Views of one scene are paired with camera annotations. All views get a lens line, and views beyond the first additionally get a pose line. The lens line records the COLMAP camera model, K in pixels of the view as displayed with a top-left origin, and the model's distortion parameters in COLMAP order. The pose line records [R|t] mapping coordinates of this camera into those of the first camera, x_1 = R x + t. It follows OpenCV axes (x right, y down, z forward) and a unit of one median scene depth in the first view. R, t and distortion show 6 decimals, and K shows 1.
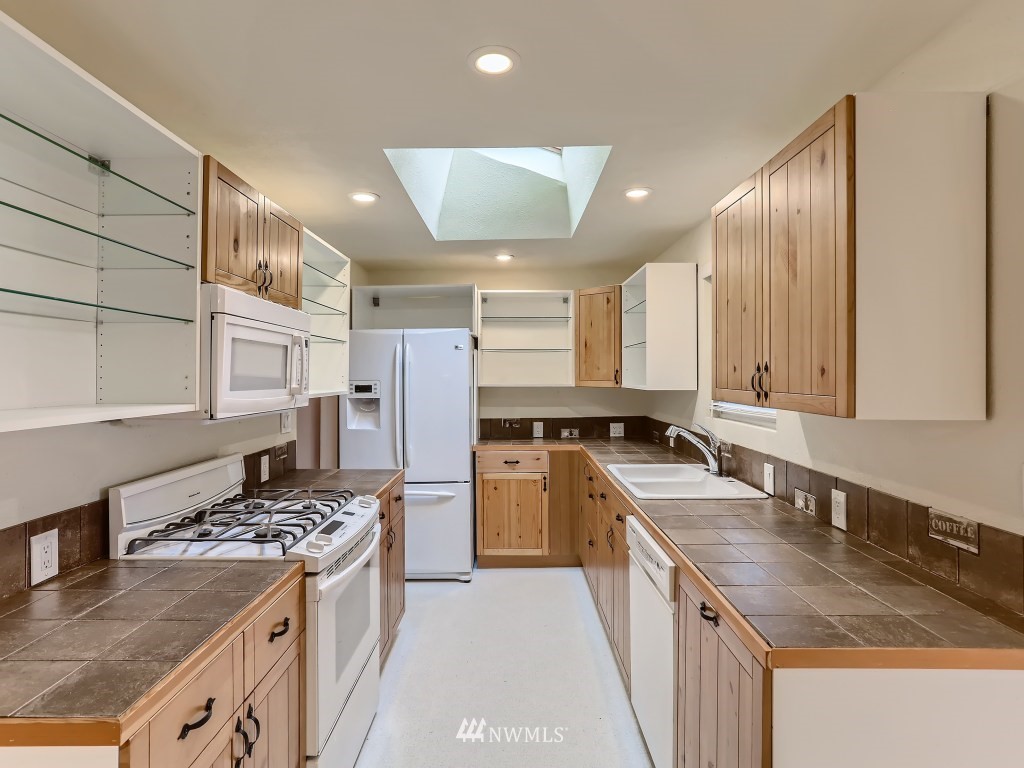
lens RADIAL K [[562.7, 0, 512.0], [0, 562.7, 384.0], [0, 0, 1]] dist [-0.001400, 0.000969]
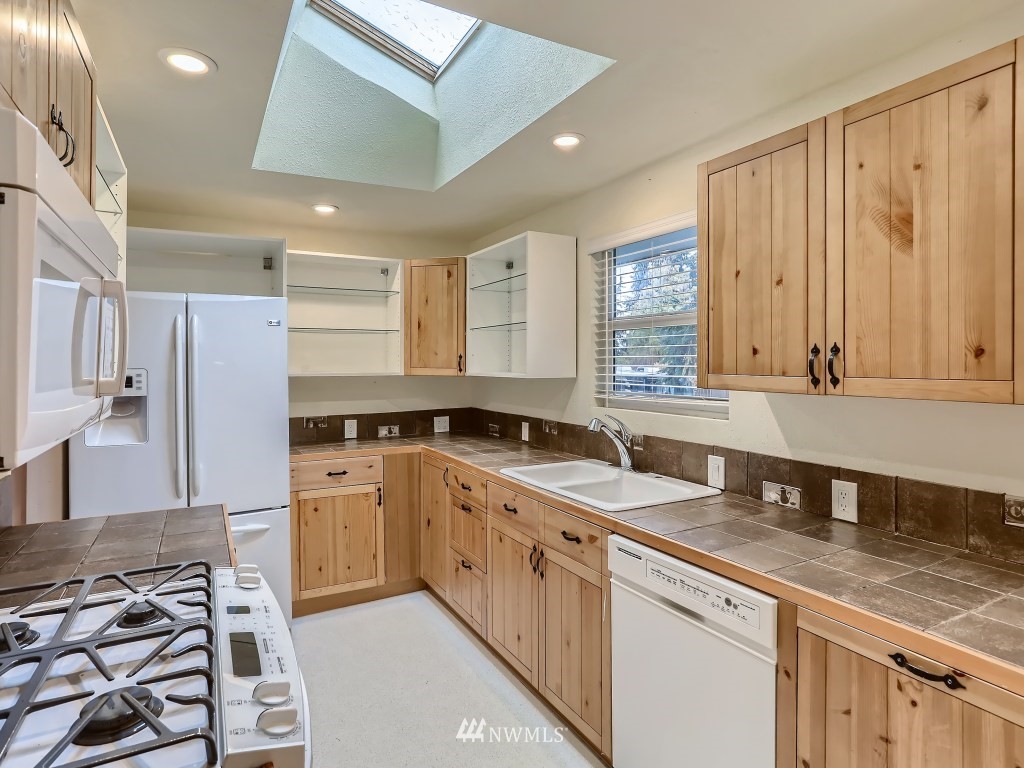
lens RADIAL K [[576.2, 0, 509.5], [0, 576.2, 372.3], [0, 0, 1]] dist [-0.003746, -0.000084]
pose [[0.881073, -0.009399, 0.472888, -0.222516], [0.009565, 0.999952, 0.002055, -0.000151], [-0.472884, 0.002712, 0.881120, 0.251675]]
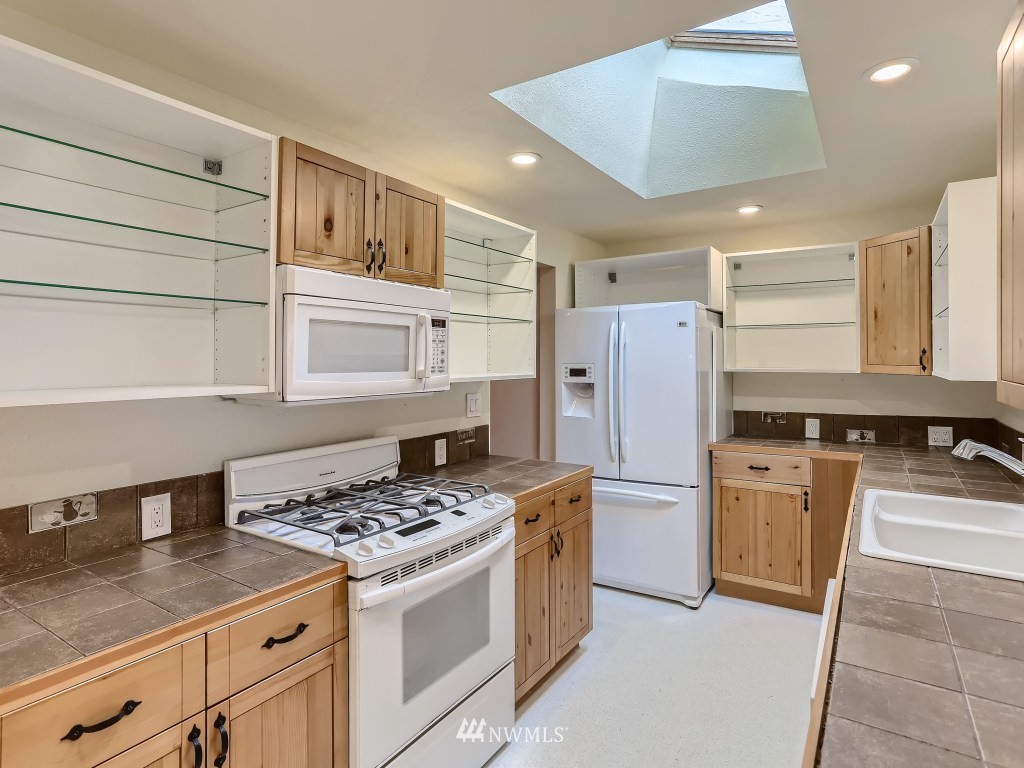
lens RADIAL K [[568.8, 0, 510.7], [0, 568.8, 362.5], [0, 0, 1]] dist [-0.016053, 0.001684]
pose [[0.842000, 0.003035, -0.539469, 0.180157], [-0.007589, 0.999952, -0.006219, -0.001568], [0.539424, 0.009331, 0.841983, 0.196005]]
